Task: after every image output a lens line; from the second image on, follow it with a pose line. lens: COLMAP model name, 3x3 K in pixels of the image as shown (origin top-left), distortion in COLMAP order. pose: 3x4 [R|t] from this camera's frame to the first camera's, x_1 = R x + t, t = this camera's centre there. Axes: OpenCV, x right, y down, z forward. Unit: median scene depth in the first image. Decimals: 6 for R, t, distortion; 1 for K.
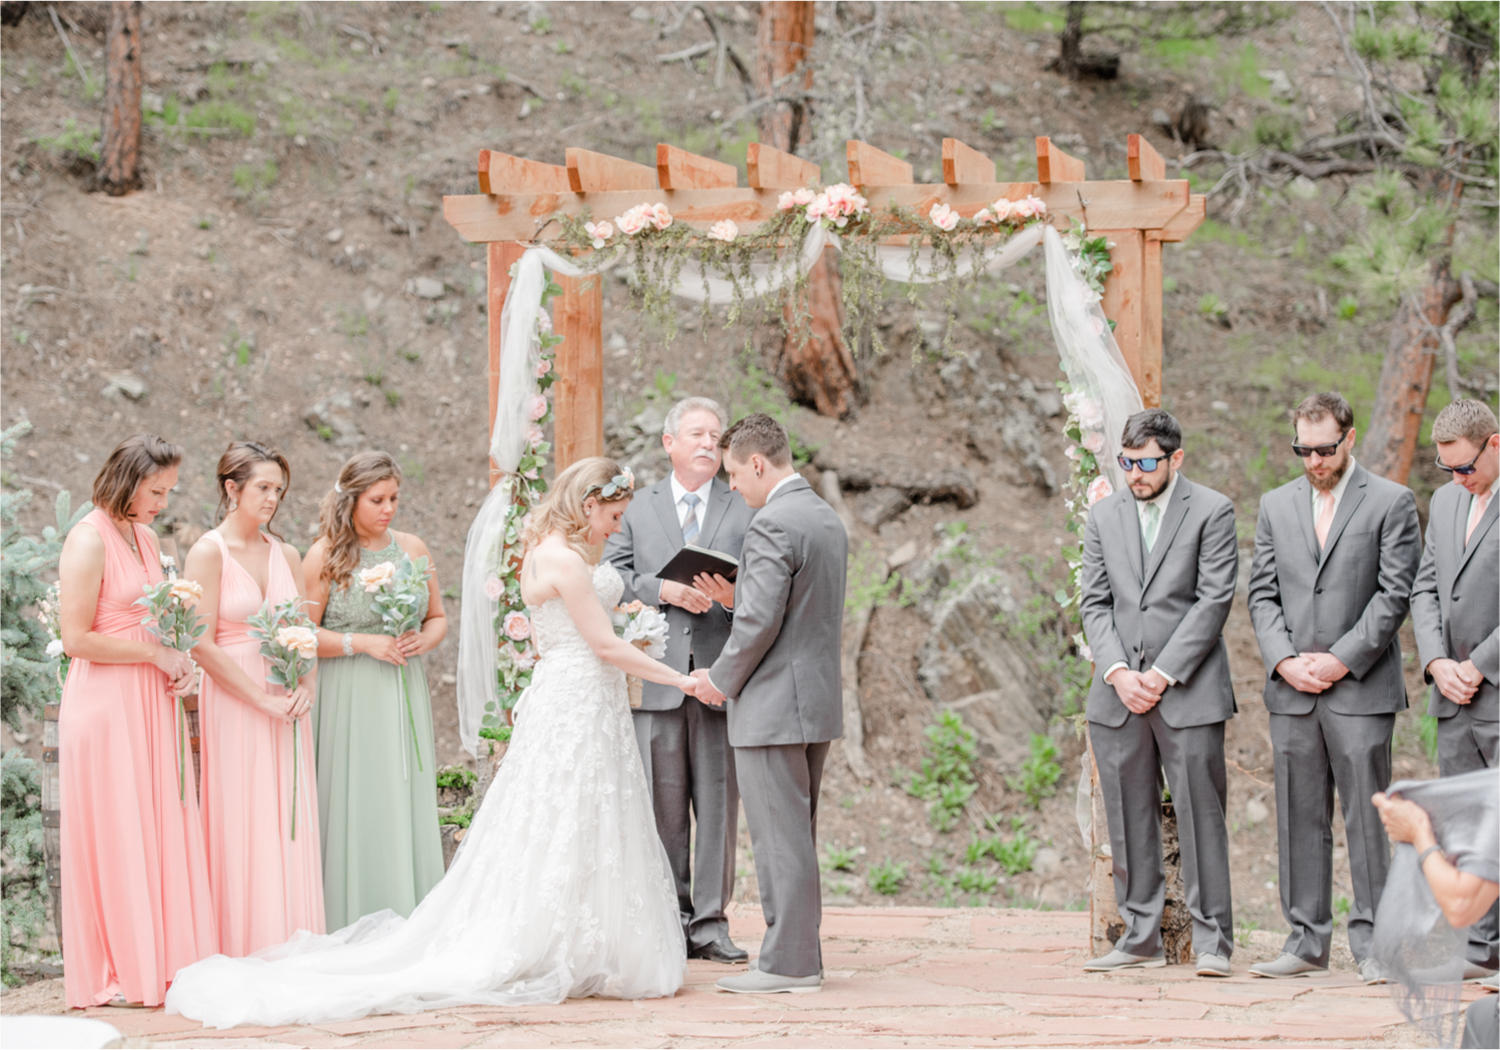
lens RADIAL K [[5153.1, 0, 665.2], [0, 5153.1, 558.5], [0, 0, 1]] dist [0.231267, 2.005963]
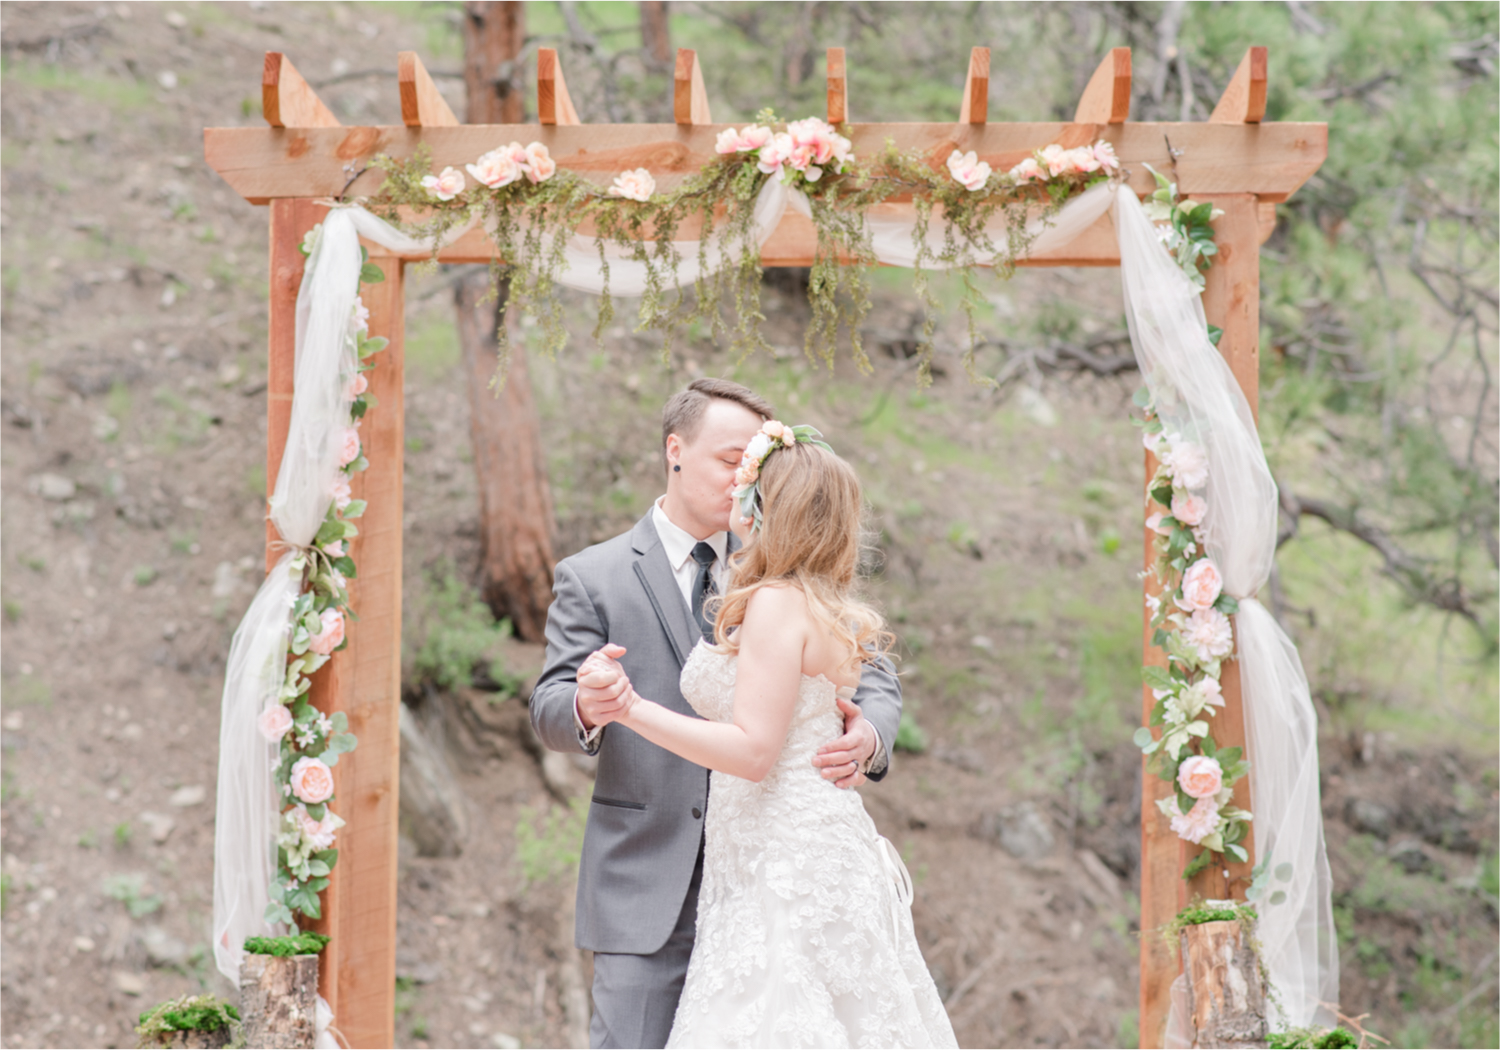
lens RADIAL K [[4469.2, 0, 718.7], [0, 4469.2, 526.1], [0, 0, 1]] dist [0.130367, 0.087721]
pose [[0.992050, 0.020102, 0.124225, -0.047961], [-0.008695, 0.995749, -0.091695, 0.032489], [-0.125541, 0.089886, 0.988008, 0.431258]]
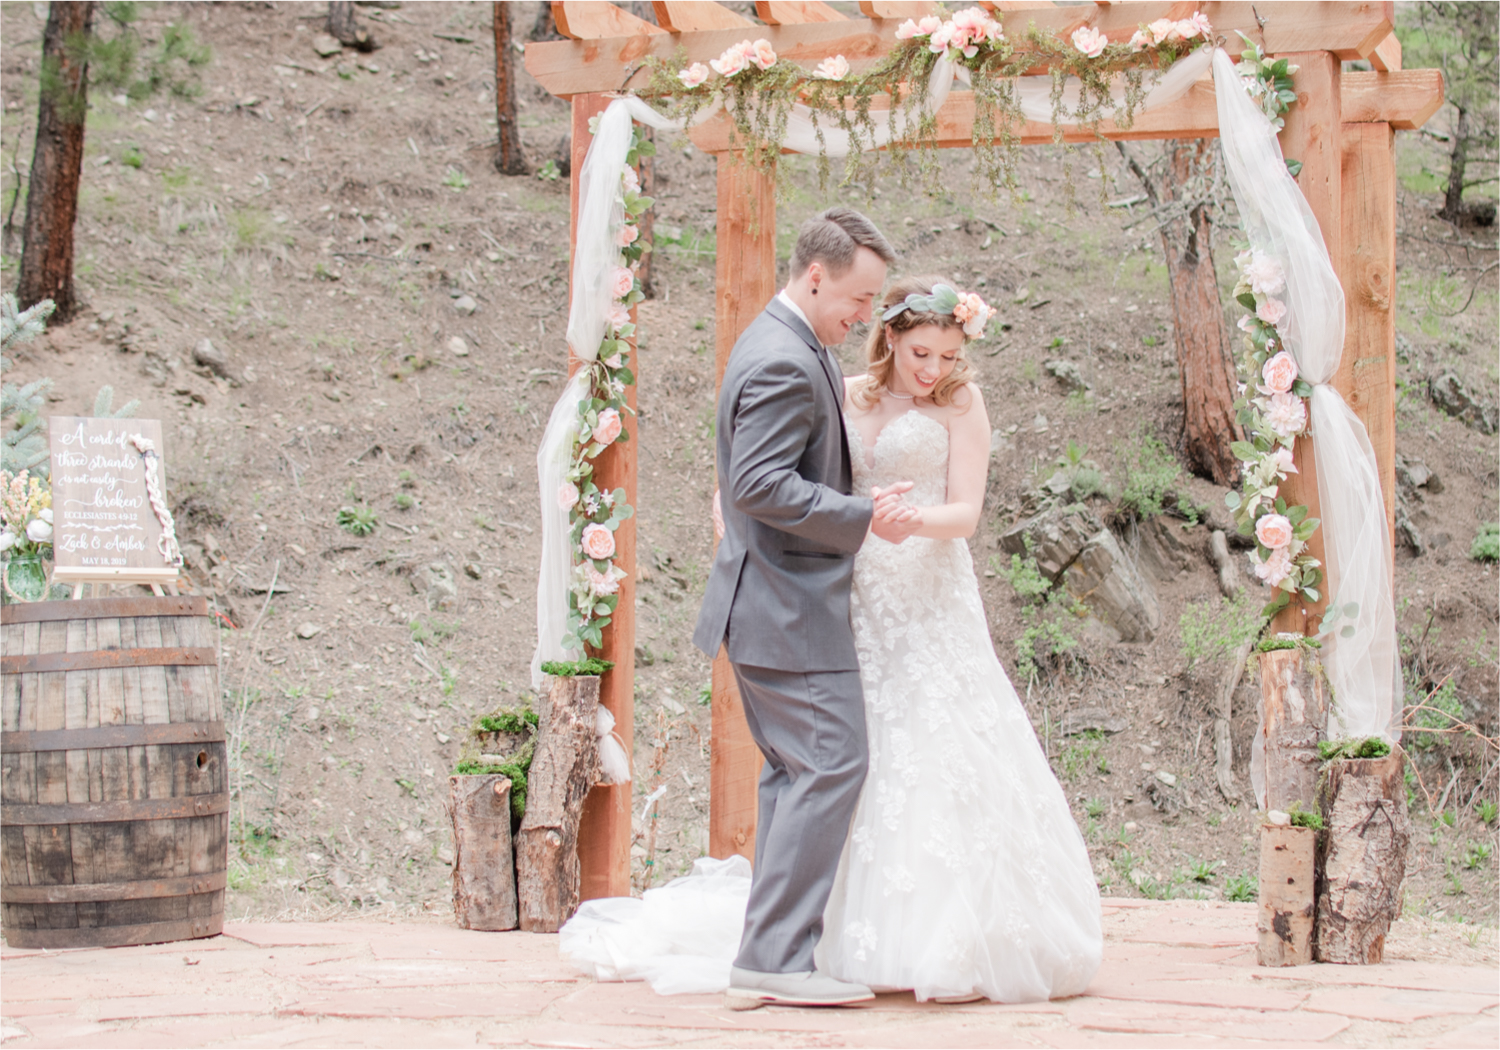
lens RADIAL K [[3082.2, 0, 827.9], [0, 3082.2, 440.5], [0, 0, 1]] dist [-0.186035, 0.066062]
pose [[0.986459, 0.003363, -0.163976, 0.091517], [-0.018512, 0.995684, -0.090947, 0.041663], [0.162963, 0.092751, 0.982263, 0.511713]]
